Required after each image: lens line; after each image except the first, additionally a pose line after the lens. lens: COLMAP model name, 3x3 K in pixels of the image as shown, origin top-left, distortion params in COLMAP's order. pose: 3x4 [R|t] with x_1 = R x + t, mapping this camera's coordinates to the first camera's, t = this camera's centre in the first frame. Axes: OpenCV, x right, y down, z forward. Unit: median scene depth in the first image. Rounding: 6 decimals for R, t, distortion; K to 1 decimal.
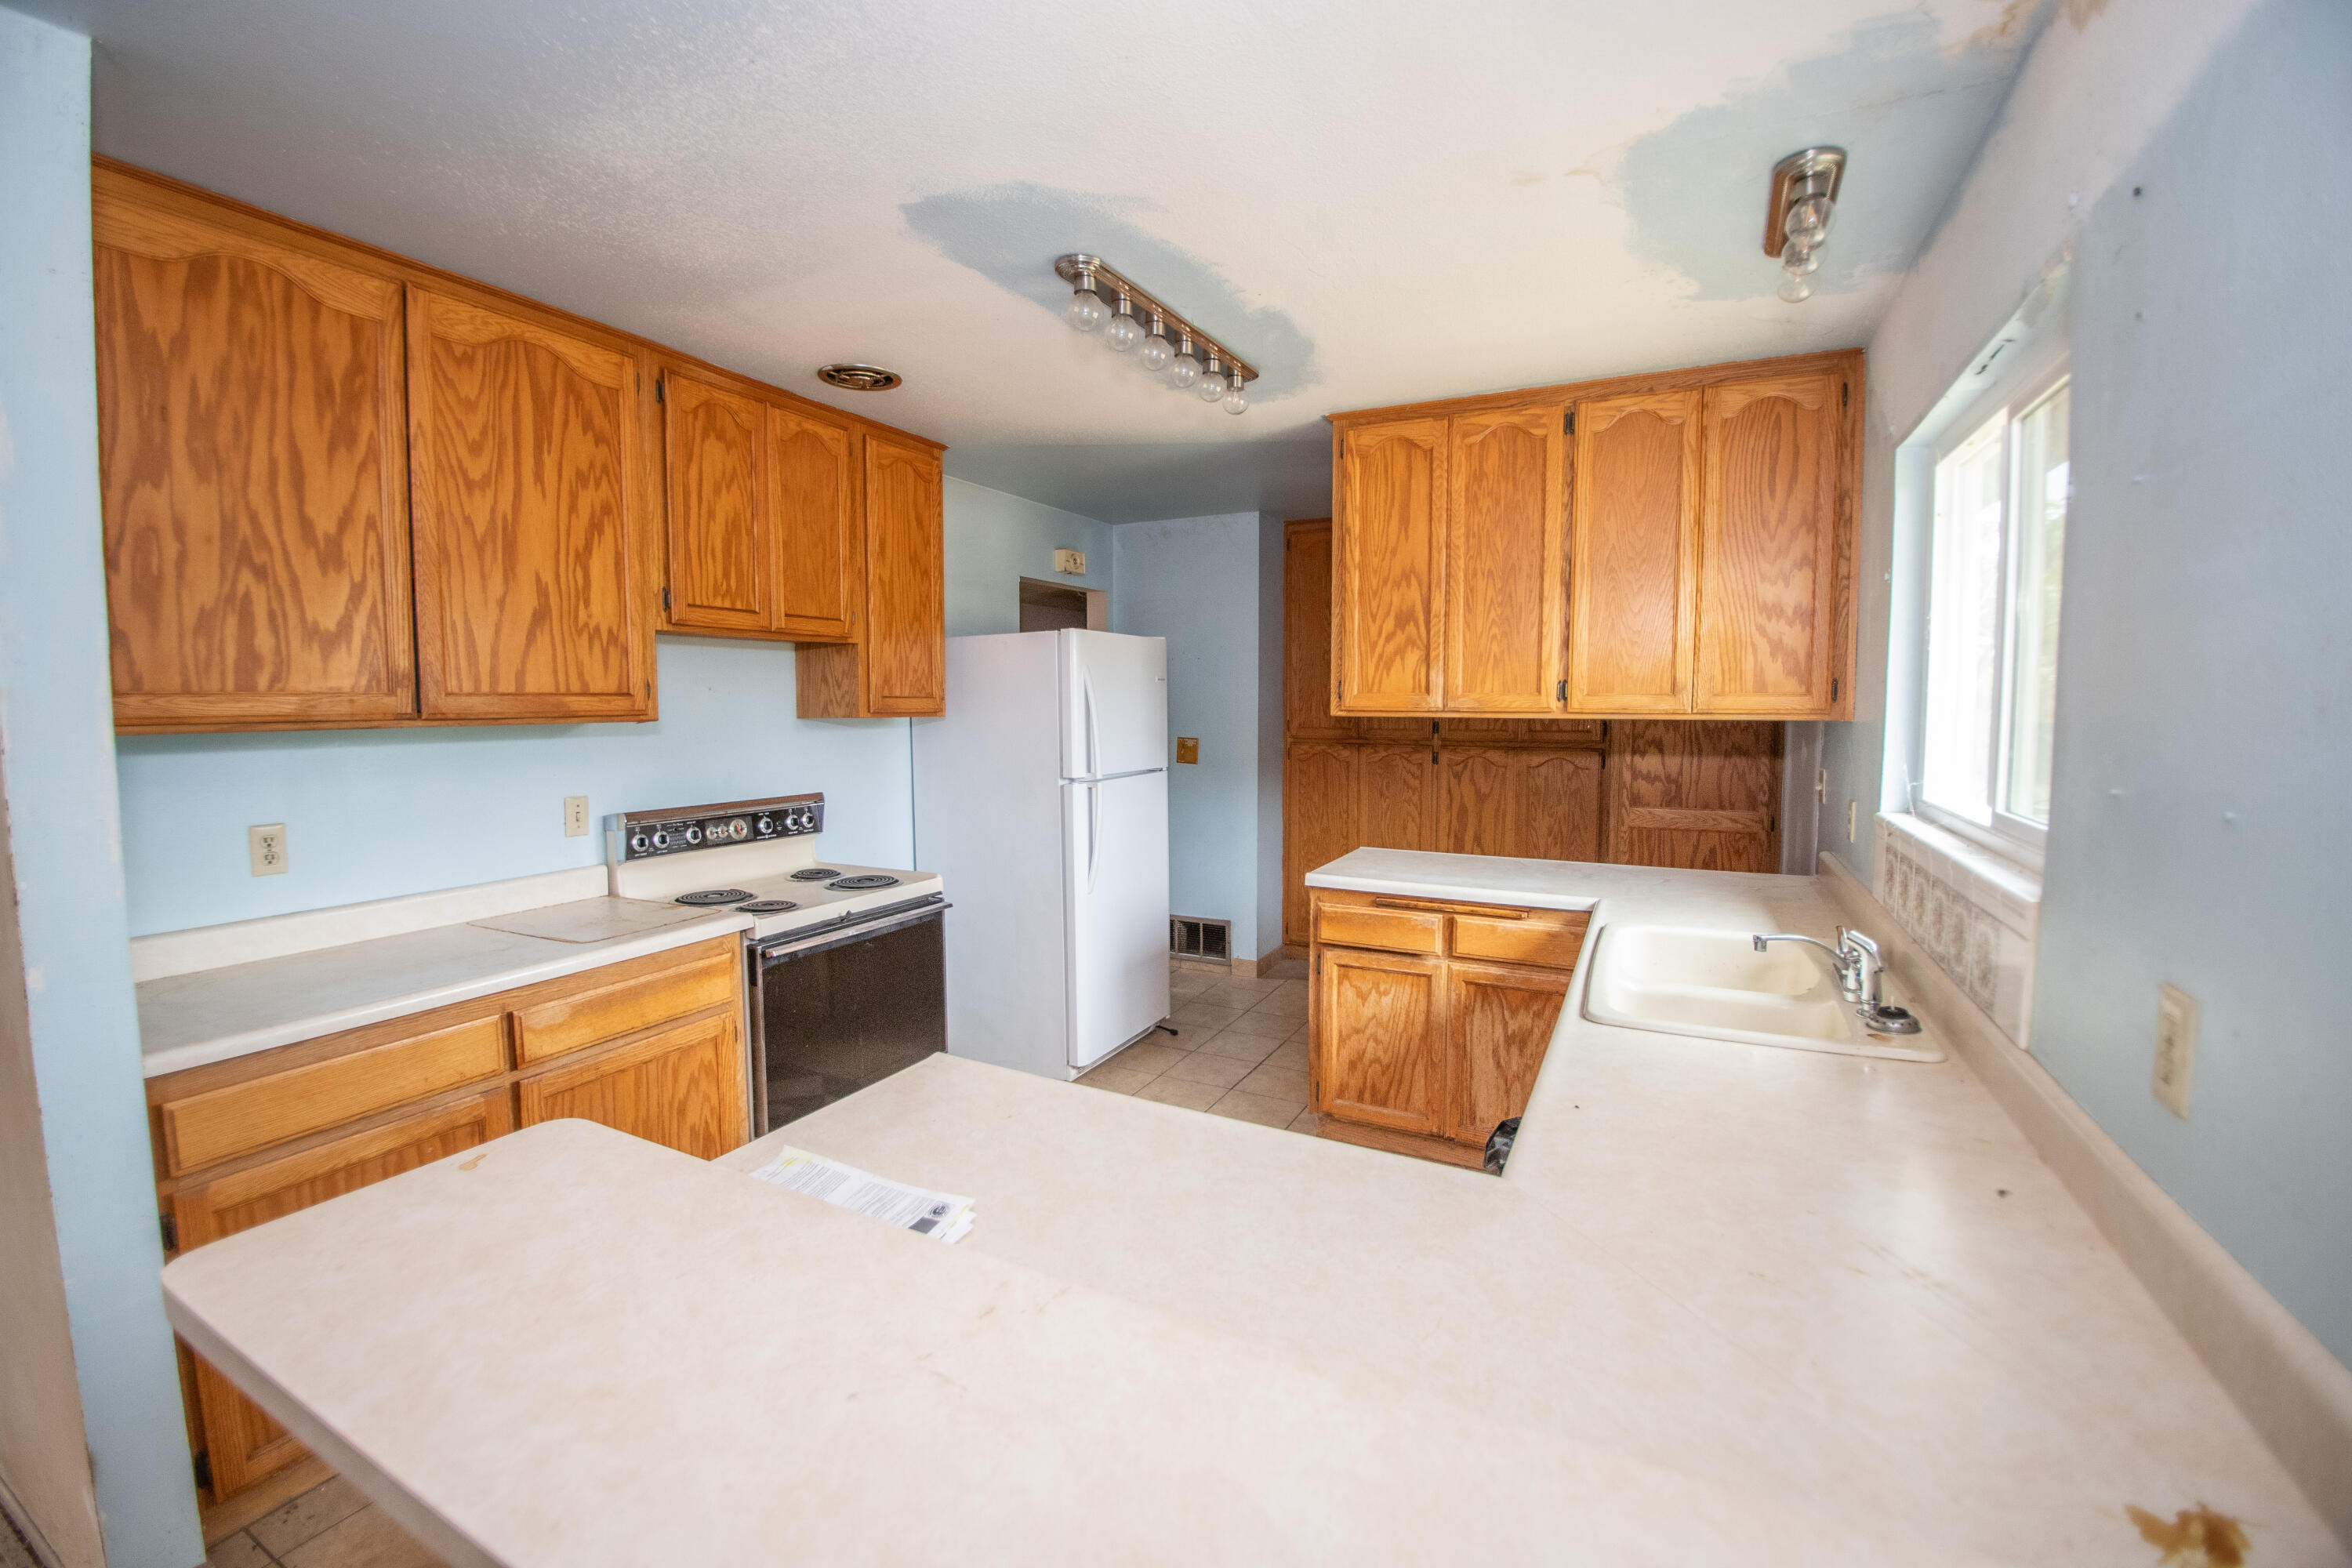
lens RADIAL K [[992.2, 0, 1153.2], [0, 992.2, 766.6], [0, 0, 1]] dist [-0.014814, -0.001684]
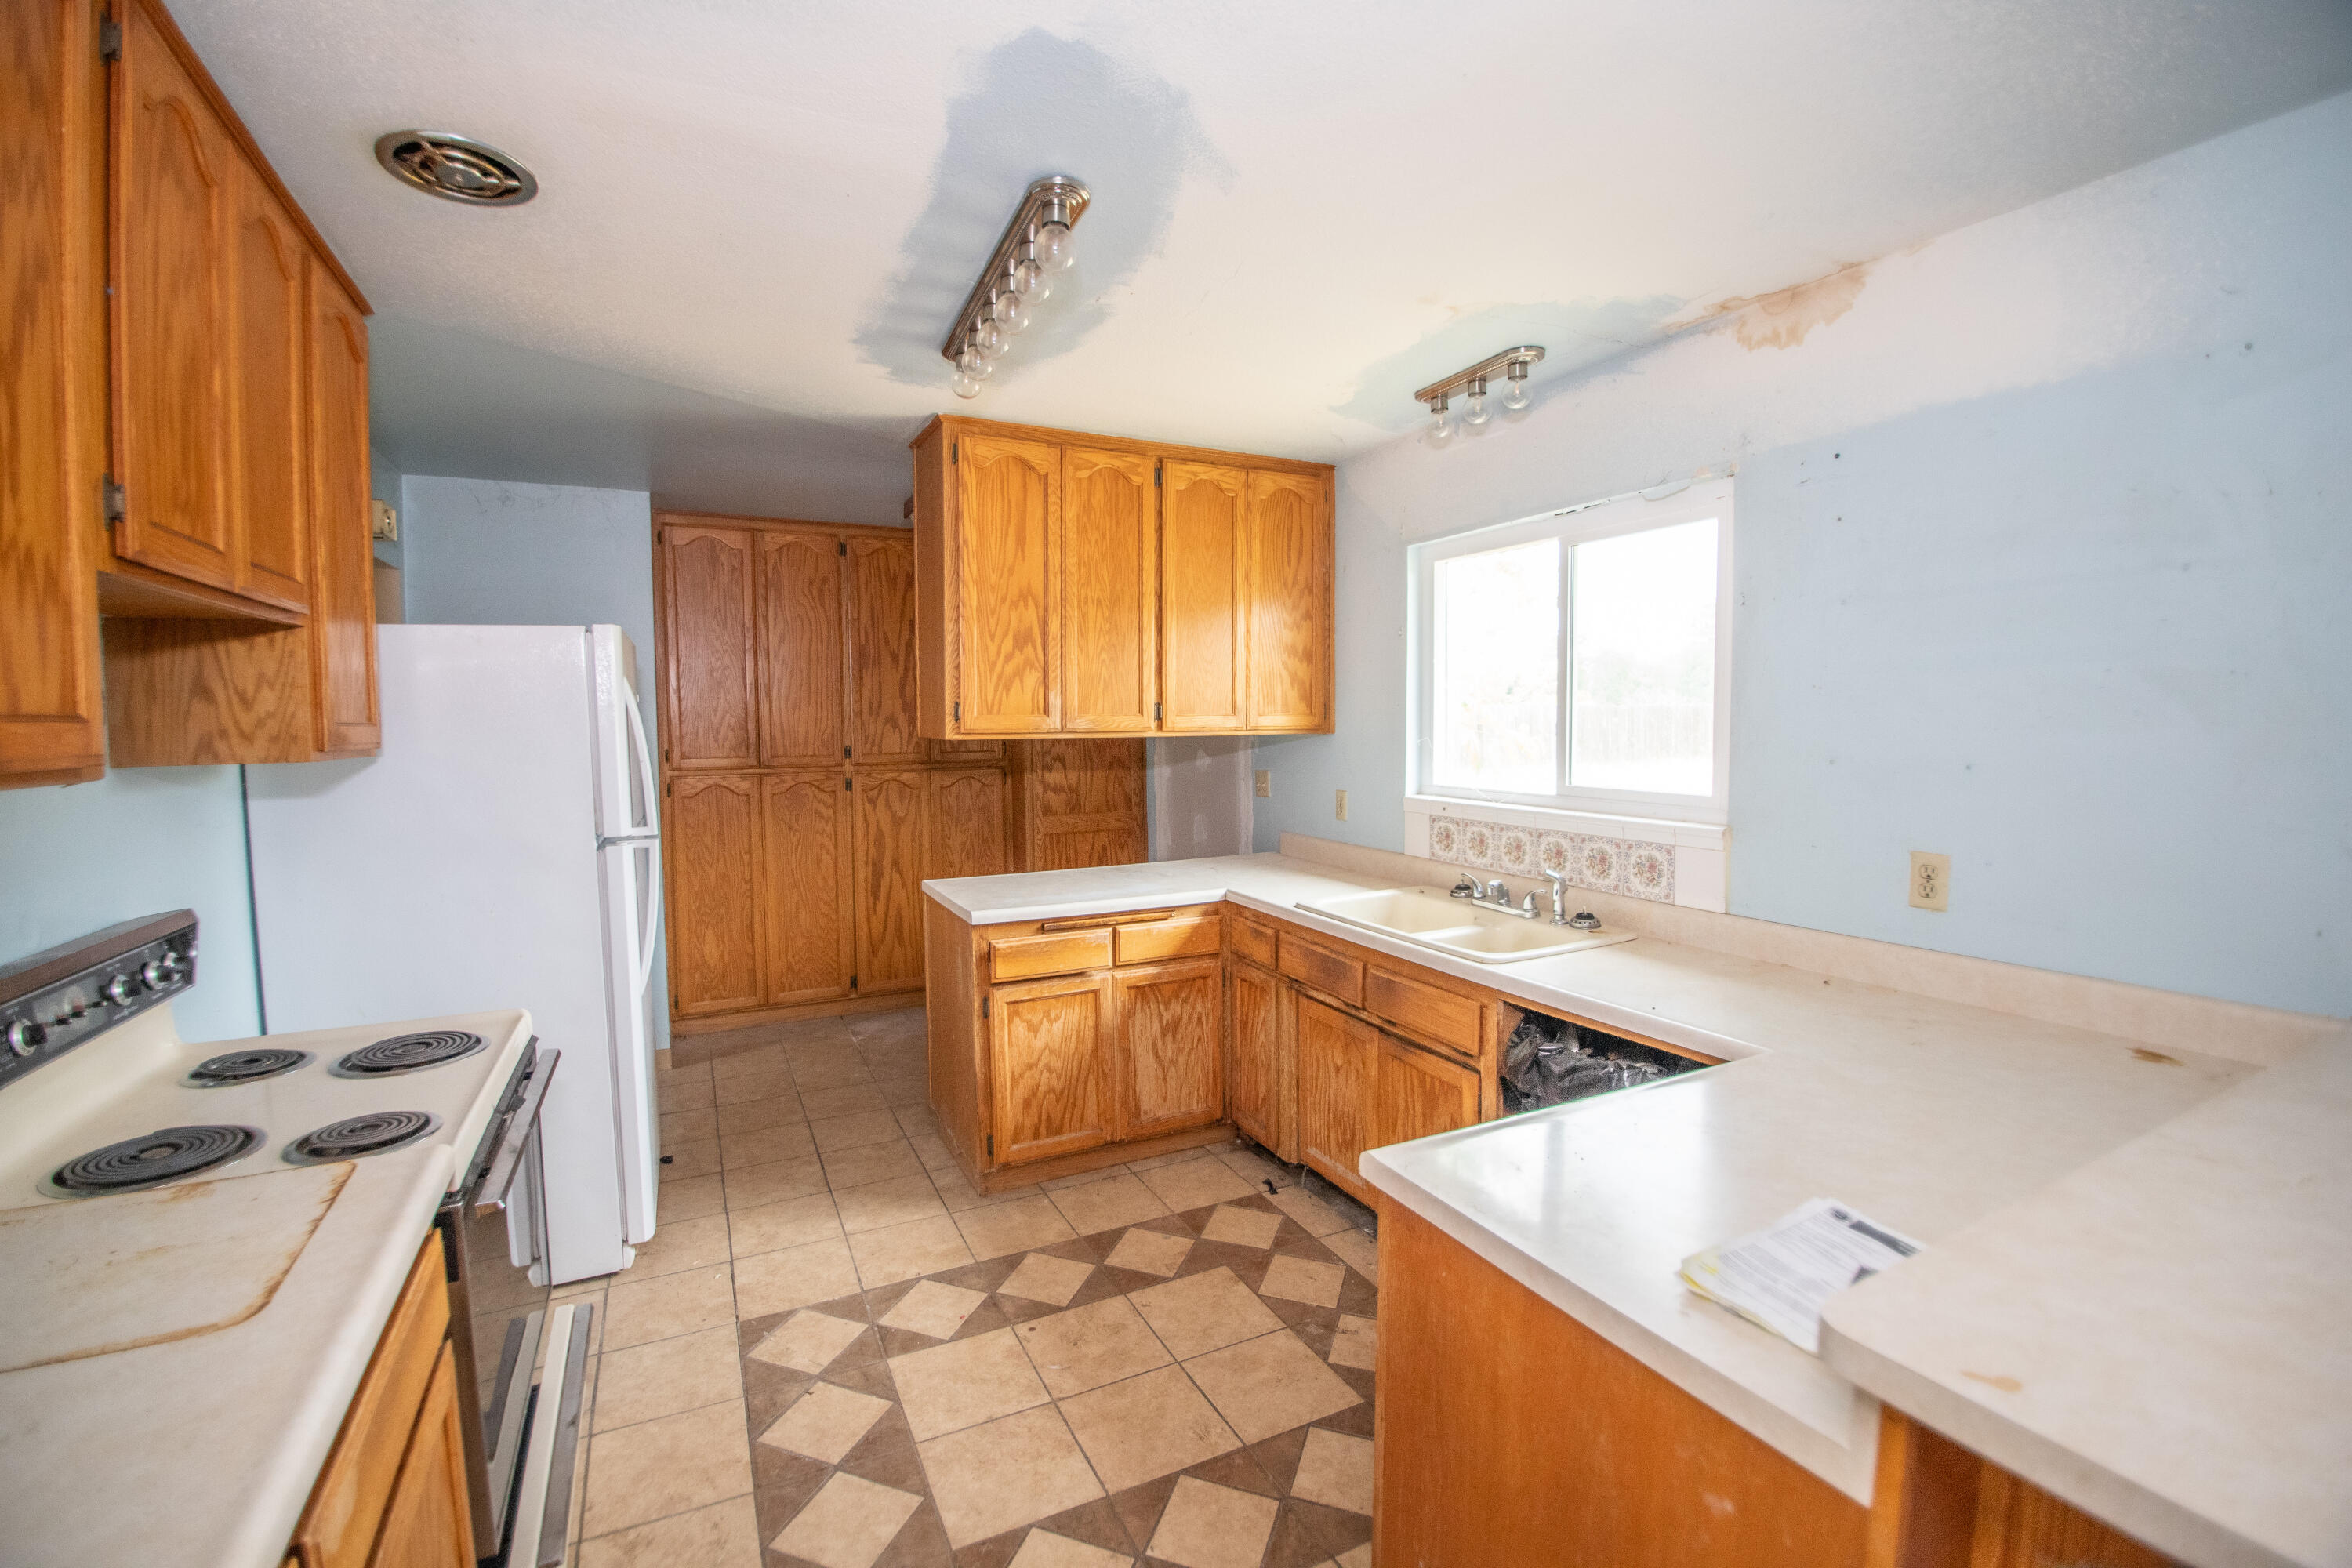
lens RADIAL K [[992.2, 0, 1154.3], [0, 992.2, 763.7], [0, 0, 1]] dist [-0.014814, -0.001684]
pose [[0.598395, -0.040850, 0.800159, -0.480289], [0.063251, 0.997991, 0.003648, -0.021521], [-0.798700, 0.048428, 0.599777, 0.317055]]
